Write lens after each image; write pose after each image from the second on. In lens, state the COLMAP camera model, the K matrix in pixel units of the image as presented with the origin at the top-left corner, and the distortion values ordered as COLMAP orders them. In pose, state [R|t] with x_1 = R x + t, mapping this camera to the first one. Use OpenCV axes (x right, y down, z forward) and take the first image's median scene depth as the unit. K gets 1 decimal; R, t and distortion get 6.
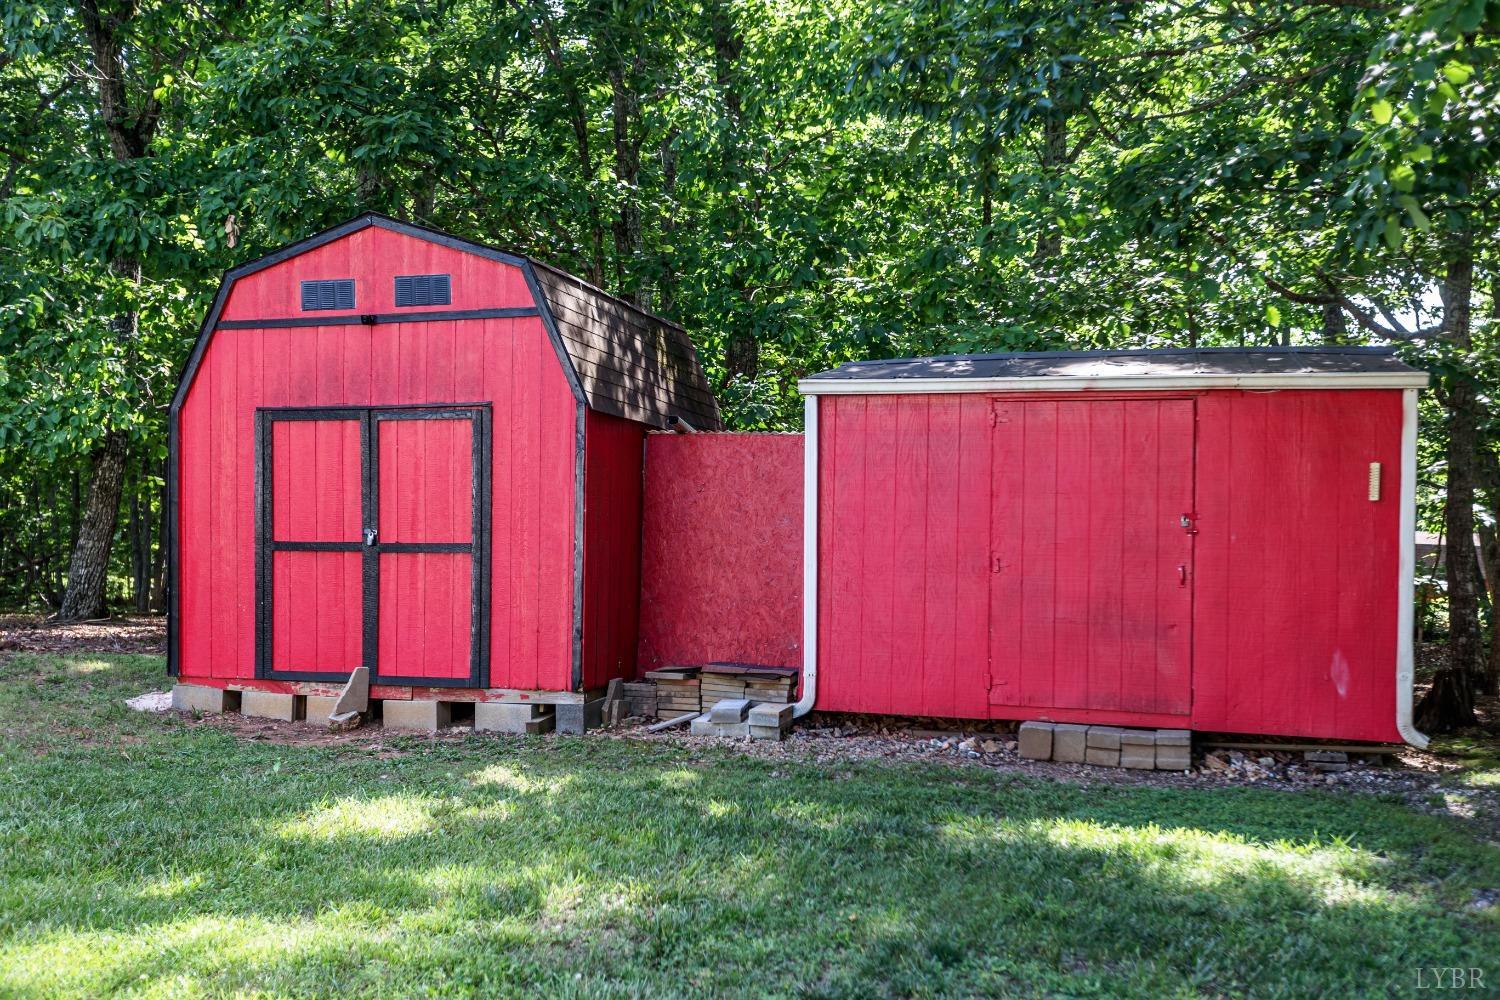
lens RADIAL K [[1460.3, 0, 750.0], [0, 1460.3, 500.0], [0, 0, 1]] dist [-0.002017, -0.006240]
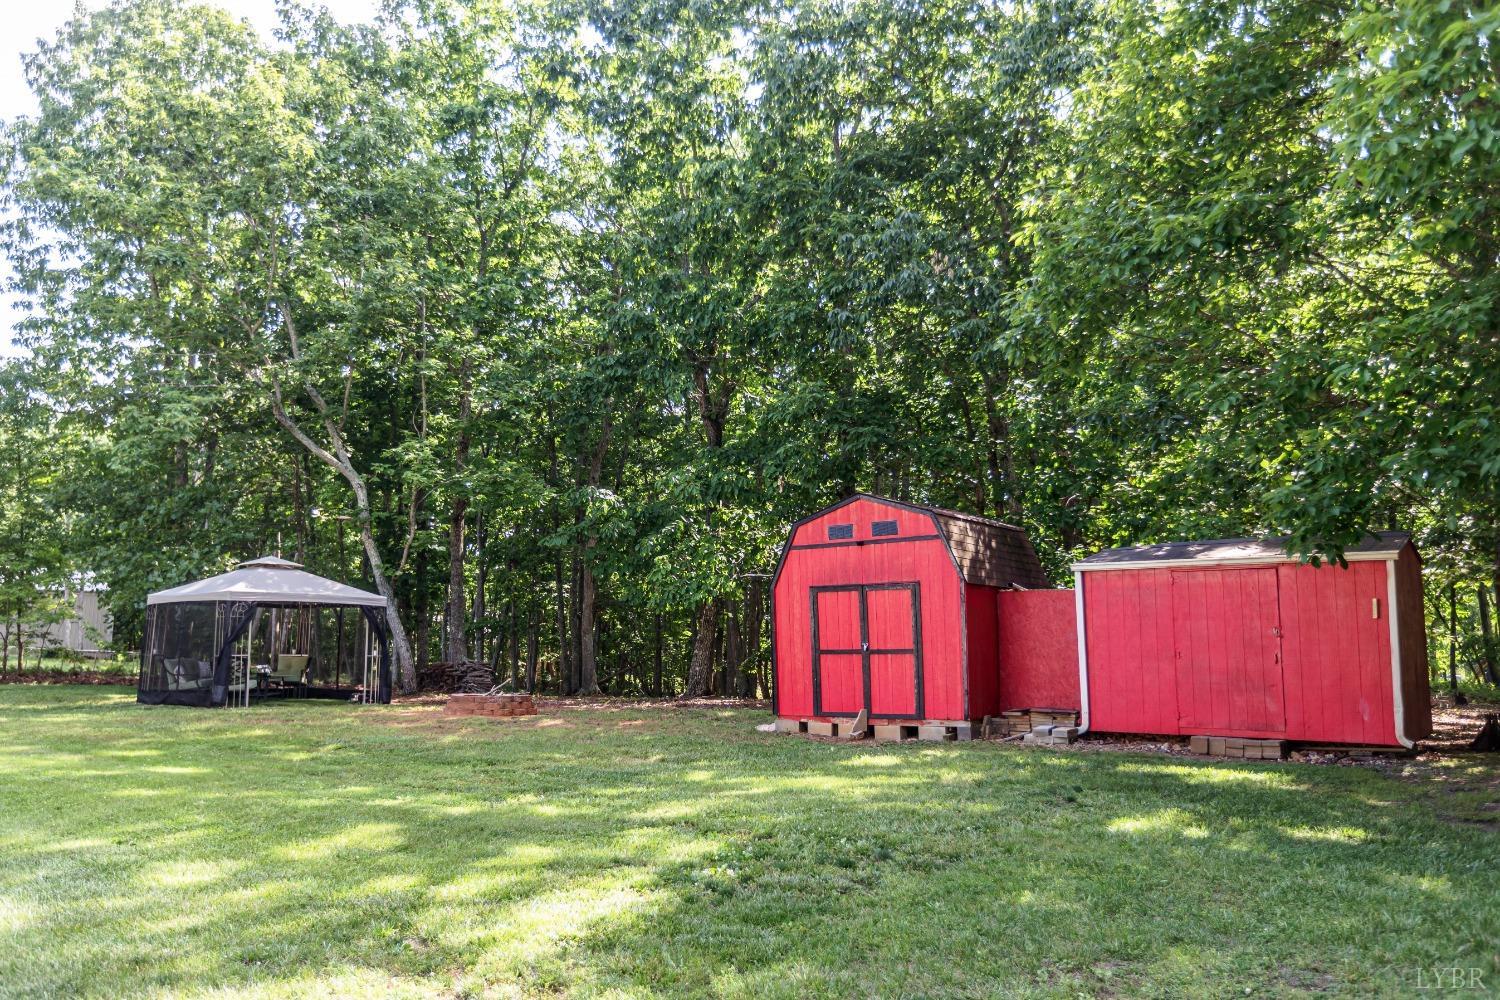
lens RADIAL K [[1189.9, 0, 750.0], [0, 1189.9, 500.0], [0, 0, 1]] dist [0.024809, -0.004501]
pose [[0.947120, -0.059428, -0.315329, 0.135924], [0.030322, 0.994878, -0.096424, -0.024649], [0.319445, 0.081763, 0.944071, -0.688679]]
